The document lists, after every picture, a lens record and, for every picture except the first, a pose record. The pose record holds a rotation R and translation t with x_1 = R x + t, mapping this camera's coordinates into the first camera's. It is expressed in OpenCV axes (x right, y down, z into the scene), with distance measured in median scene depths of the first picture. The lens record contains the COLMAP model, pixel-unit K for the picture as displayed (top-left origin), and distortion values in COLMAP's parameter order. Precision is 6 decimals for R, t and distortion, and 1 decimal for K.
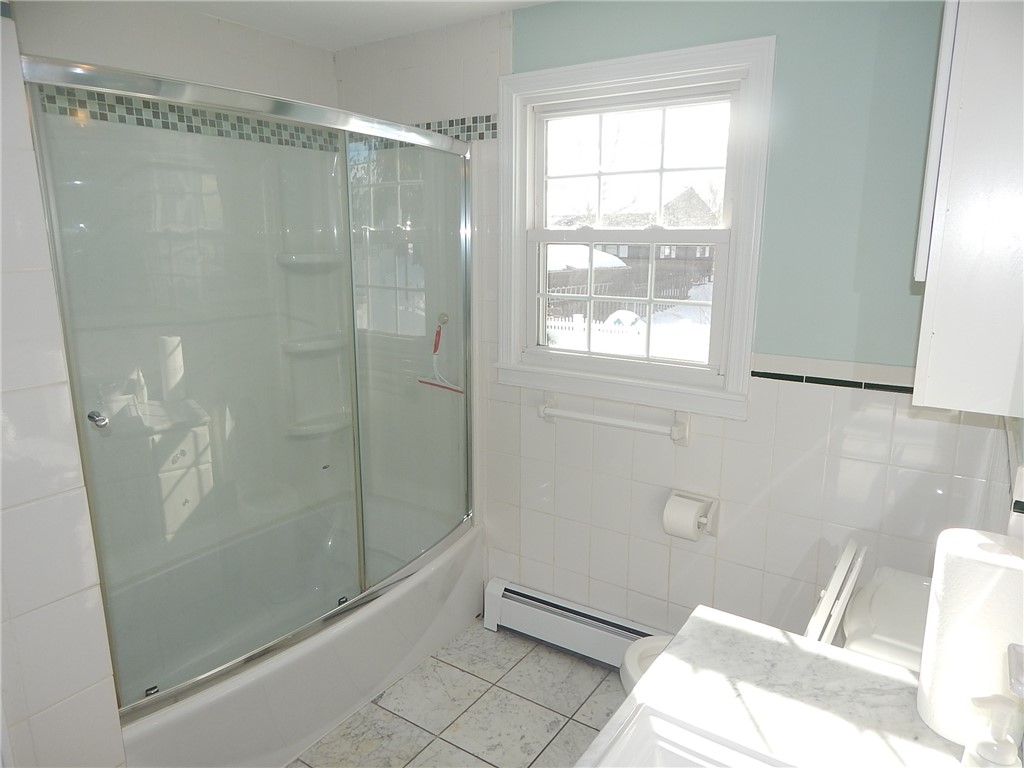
lens RADIAL K [[688.2, 0, 514.3], [0, 688.2, 381.3], [0, 0, 1]] dist [0.027867, -0.009459]
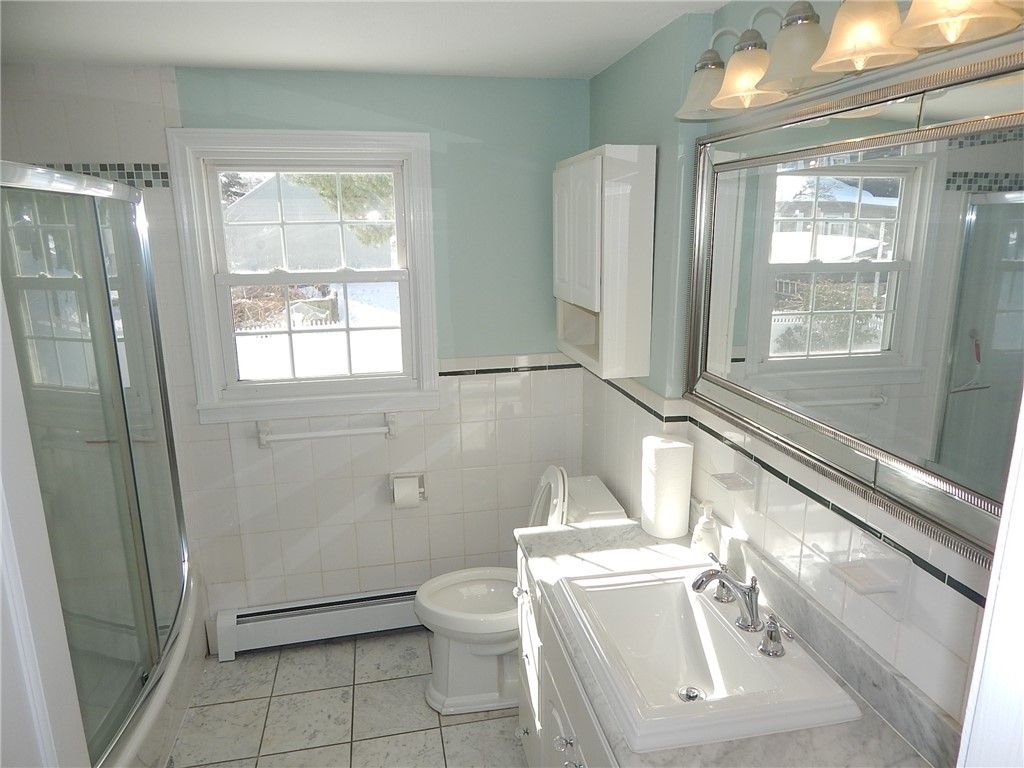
lens RADIAL K [[688.2, 0, 505.1], [0, 688.2, 386.3], [0, 0, 1]] dist [0.027867, -0.009459]
pose [[0.708180, -0.176672, 0.683570, -0.435476], [0.164714, 0.982812, 0.083368, -0.069812], [-0.686549, 0.053554, 0.725108, -0.063883]]
